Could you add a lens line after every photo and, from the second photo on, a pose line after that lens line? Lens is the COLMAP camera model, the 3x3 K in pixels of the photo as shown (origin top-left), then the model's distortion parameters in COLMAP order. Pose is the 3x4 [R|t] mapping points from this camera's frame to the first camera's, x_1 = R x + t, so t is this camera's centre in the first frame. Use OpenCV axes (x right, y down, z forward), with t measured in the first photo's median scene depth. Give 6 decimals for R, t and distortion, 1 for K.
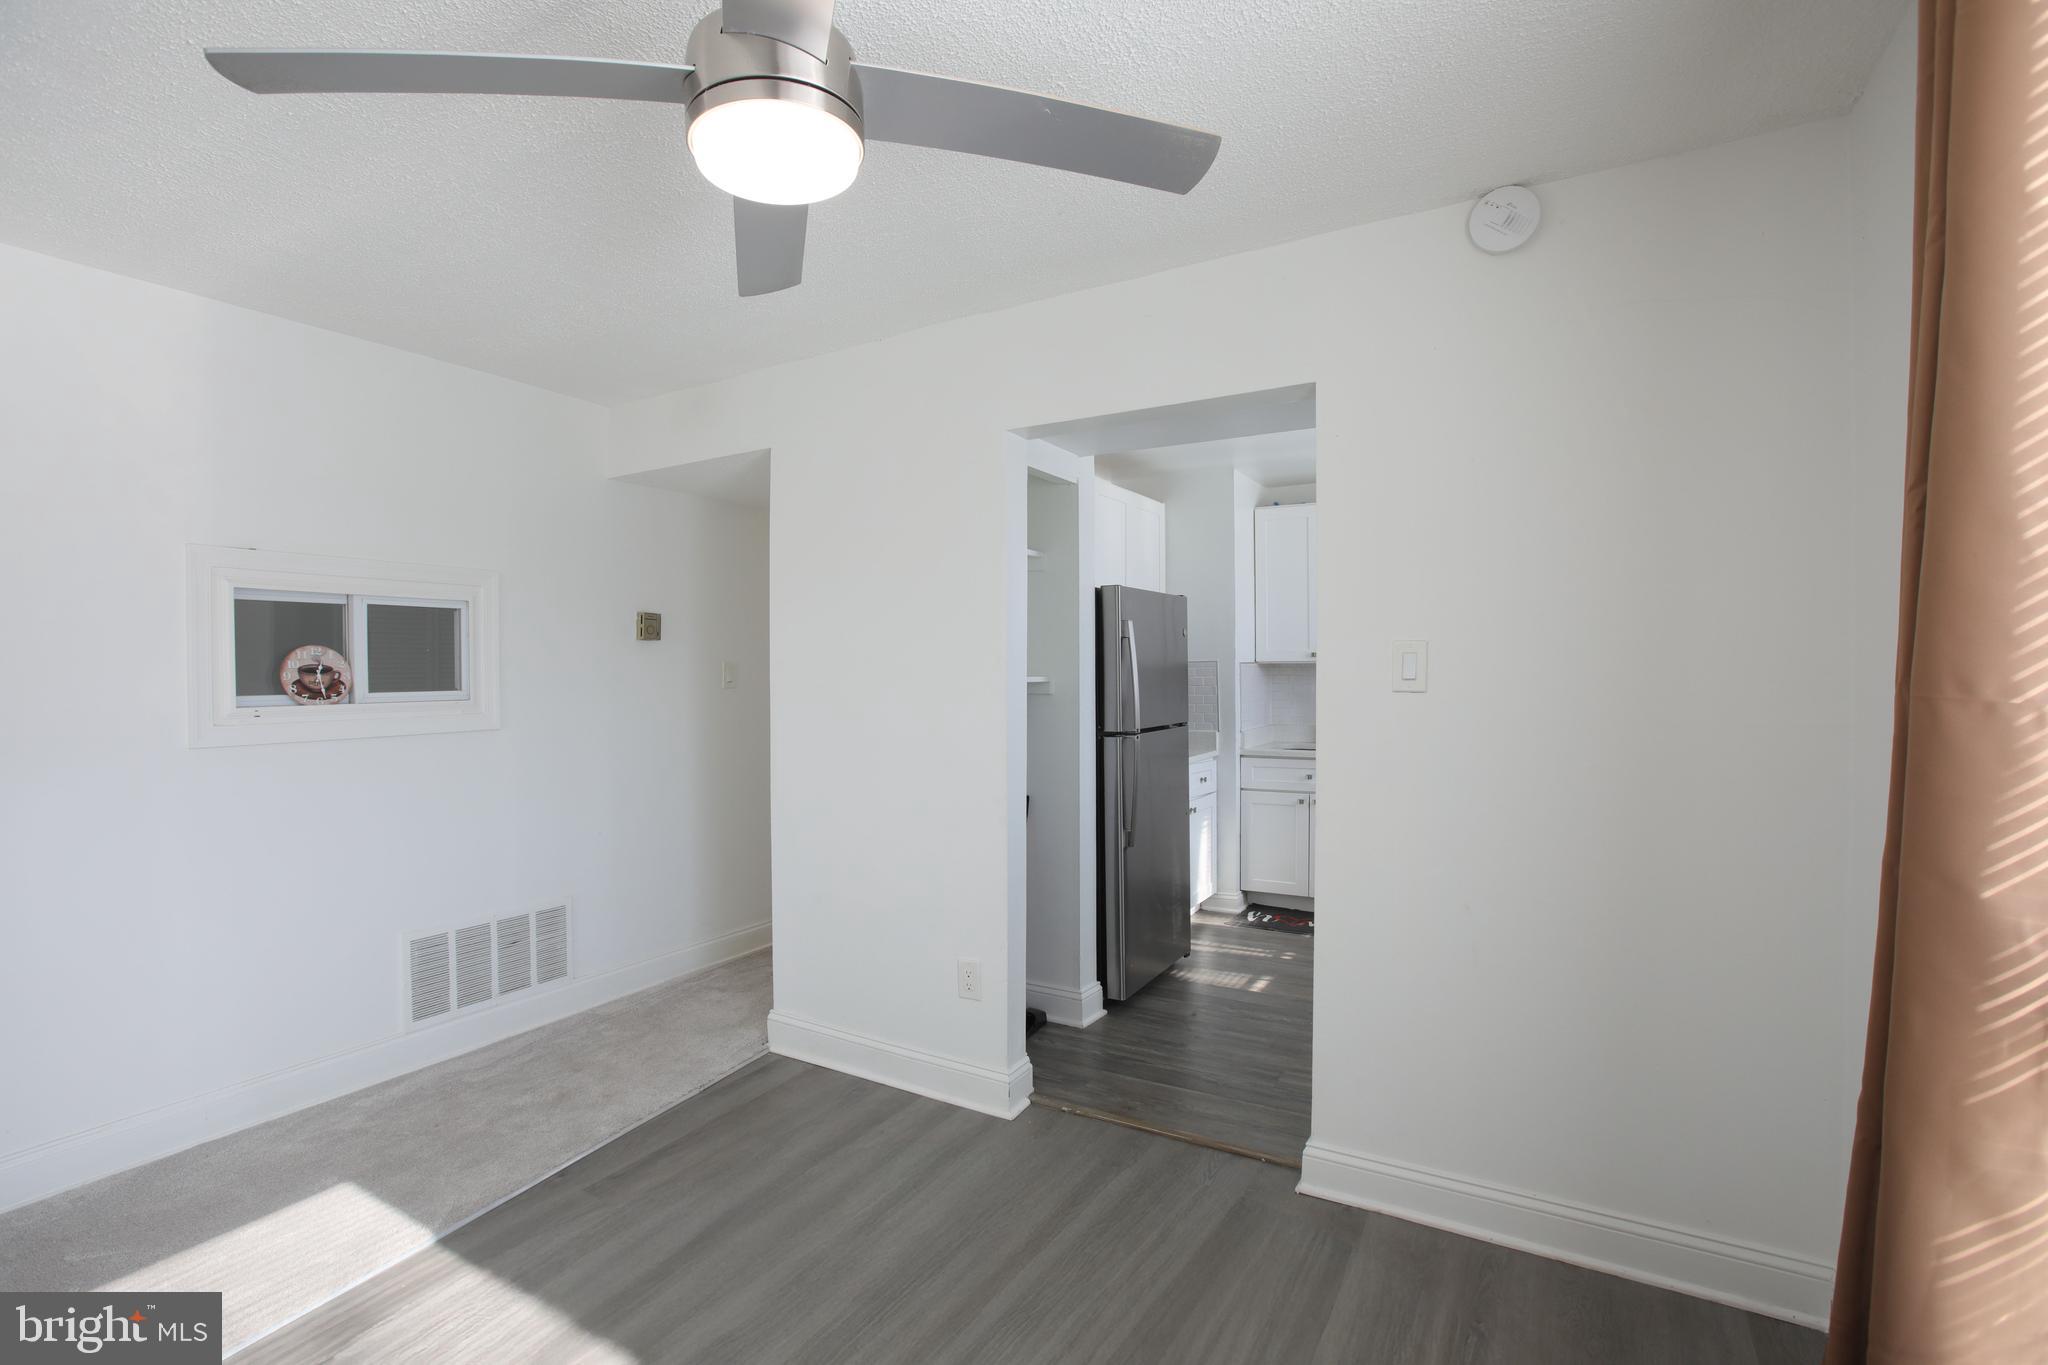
lens RADIAL K [[920.8, 0, 1013.8], [0, 920.8, 682.7], [0, 0, 1]] dist [-0.056440, 0.000341]
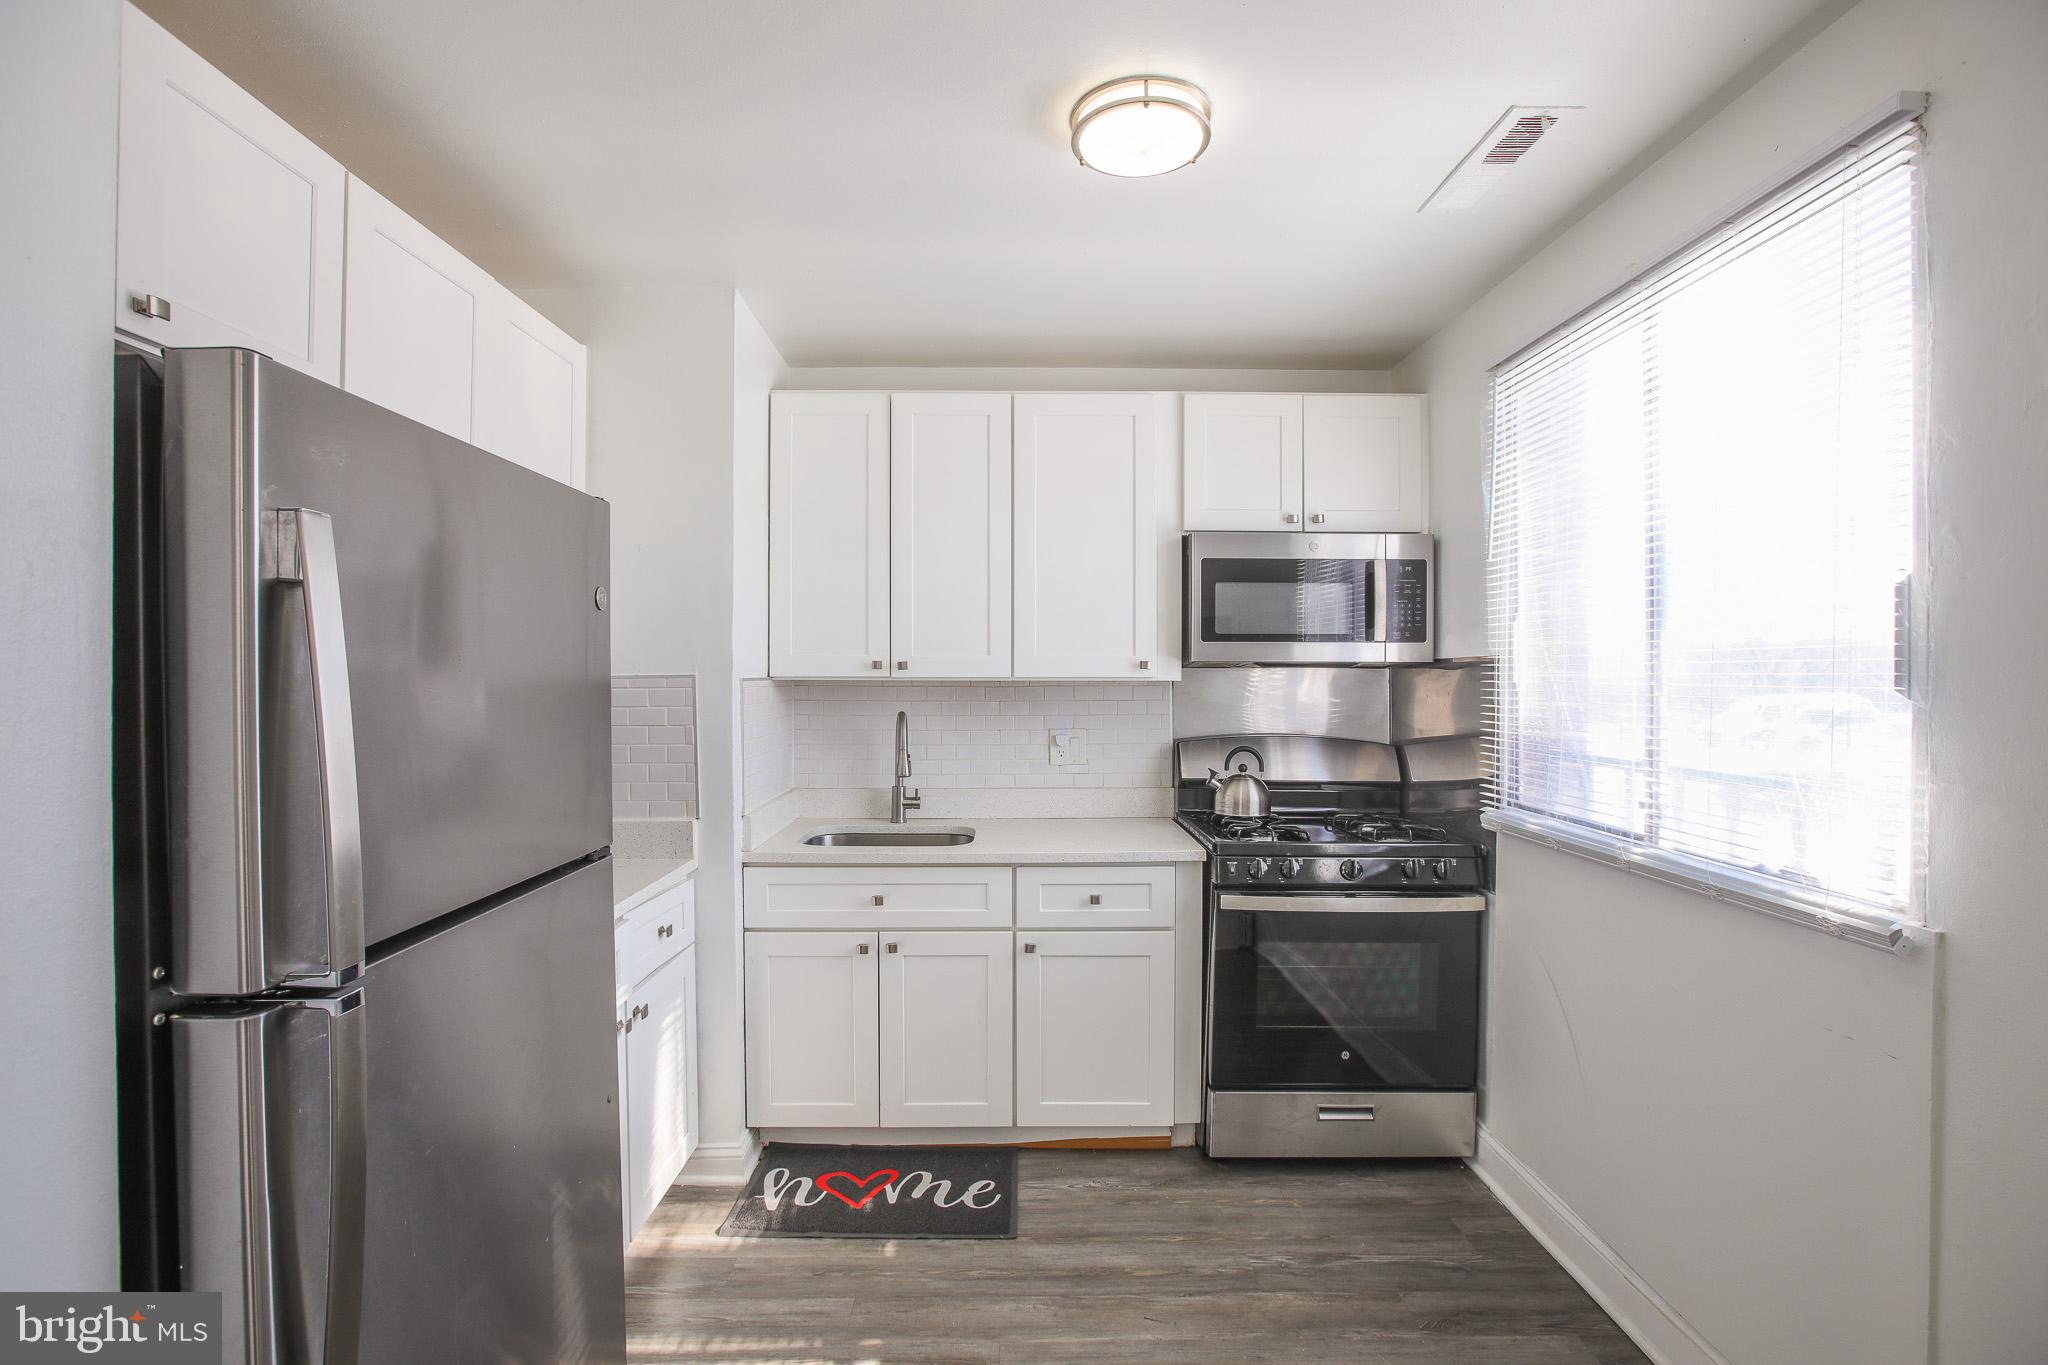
lens RADIAL K [[920.8, 0, 1013.8], [0, 920.8, 682.7], [0, 0, 1]] dist [-0.056440, 0.000341]
pose [[0.853213, 0.004805, 0.521540, 0.115080], [0.000777, 0.999945, -0.010484, -0.014802], [-0.521561, 0.009351, 0.853163, 0.507493]]
